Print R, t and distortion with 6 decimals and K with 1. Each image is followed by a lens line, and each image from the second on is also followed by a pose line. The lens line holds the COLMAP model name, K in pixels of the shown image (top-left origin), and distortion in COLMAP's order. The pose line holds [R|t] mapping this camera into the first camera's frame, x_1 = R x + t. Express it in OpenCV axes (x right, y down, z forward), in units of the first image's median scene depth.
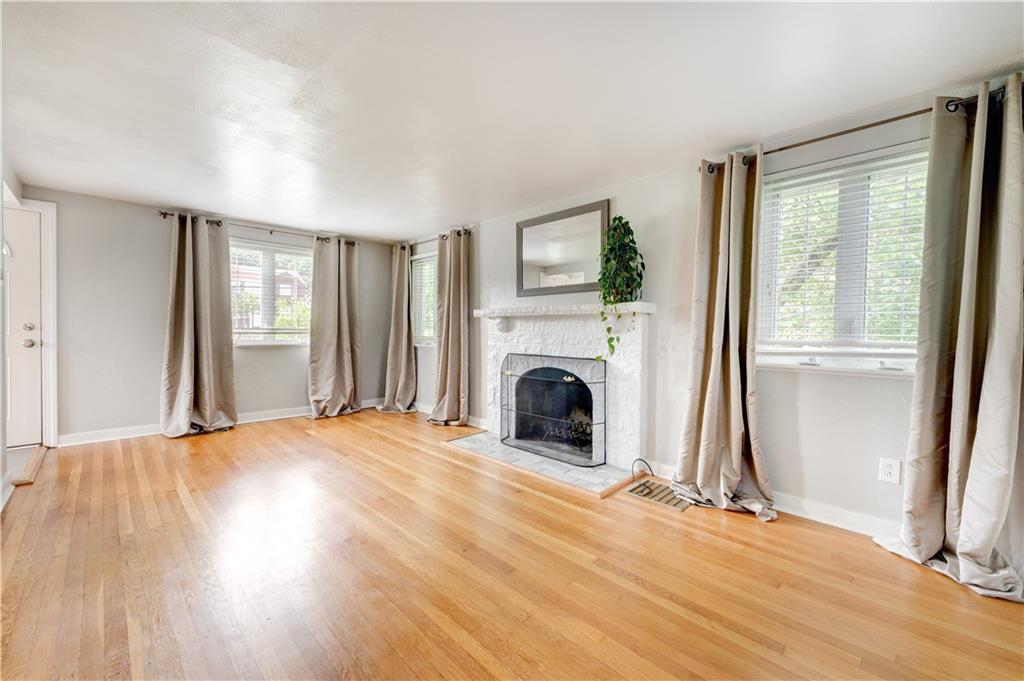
lens RADIAL K [[413.3, 0, 512.0], [0, 413.3, 341.2], [0, 0, 1]] dist [0.010143, 0.000461]
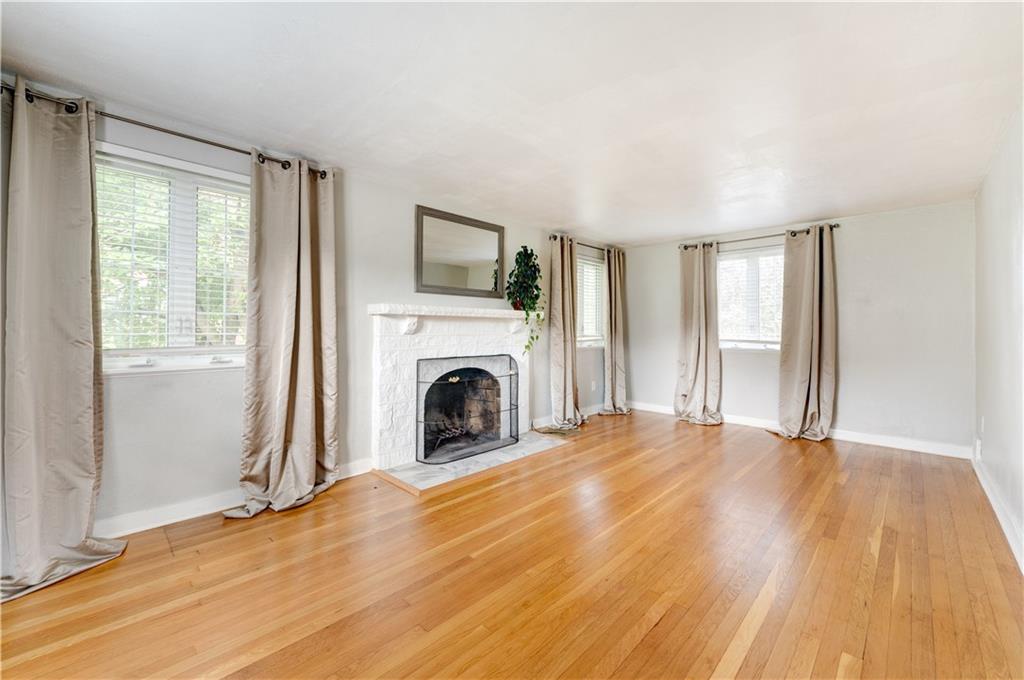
lens RADIAL K [[413.3, 0, 514.2], [0, 413.3, 330.0], [0, 0, 1]] dist [0.010143, 0.000461]
pose [[-0.031675, -0.005143, 0.999485, -0.901320], [0.024426, 0.999684, 0.005918, -0.031550], [-0.999200, 0.024601, -0.031539, 0.890520]]
